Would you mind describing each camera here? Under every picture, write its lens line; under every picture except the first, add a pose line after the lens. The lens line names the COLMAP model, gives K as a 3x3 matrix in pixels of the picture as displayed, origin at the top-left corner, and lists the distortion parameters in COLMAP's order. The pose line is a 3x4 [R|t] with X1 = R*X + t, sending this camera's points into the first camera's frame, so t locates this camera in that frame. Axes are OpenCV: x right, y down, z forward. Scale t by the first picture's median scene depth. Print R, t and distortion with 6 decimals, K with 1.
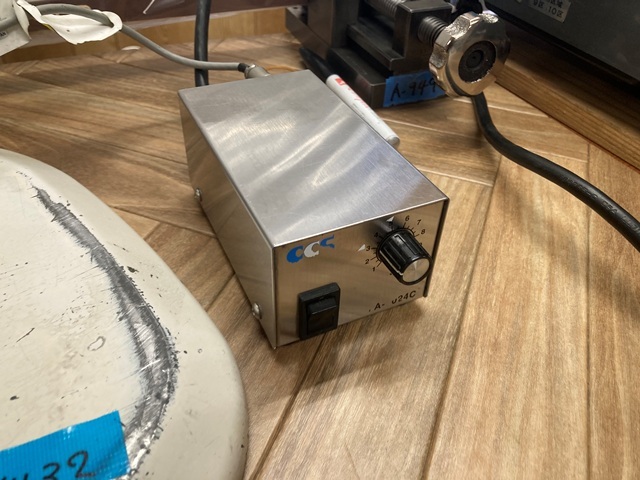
lens RADIAL K [[525.5, 0, 318.4], [0, 525.5, 245.1], [0, 0, 1]] dist [0.000776, -0.012405]
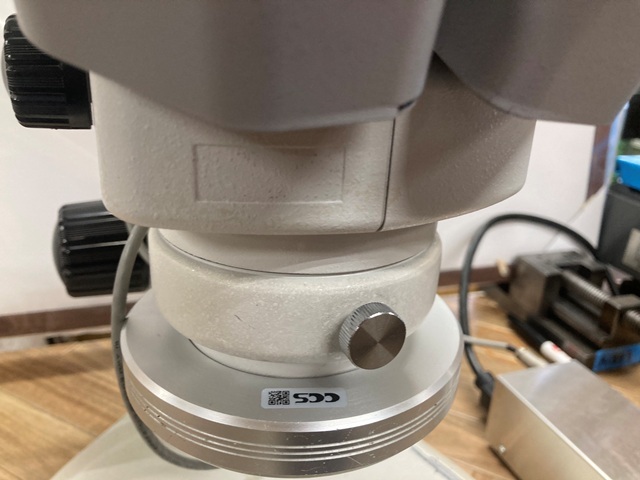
lens RADIAL K [[525.5, 0, 320.5], [0, 525.5, 243.3], [0, 0, 1]] dist [0.000776, -0.012405]
pose [[0.994431, 0.048575, -0.093523, -0.531955], [-0.077109, 0.940287, -0.331532, -0.100385], [0.071834, 0.336898, 0.938797, -0.438373]]
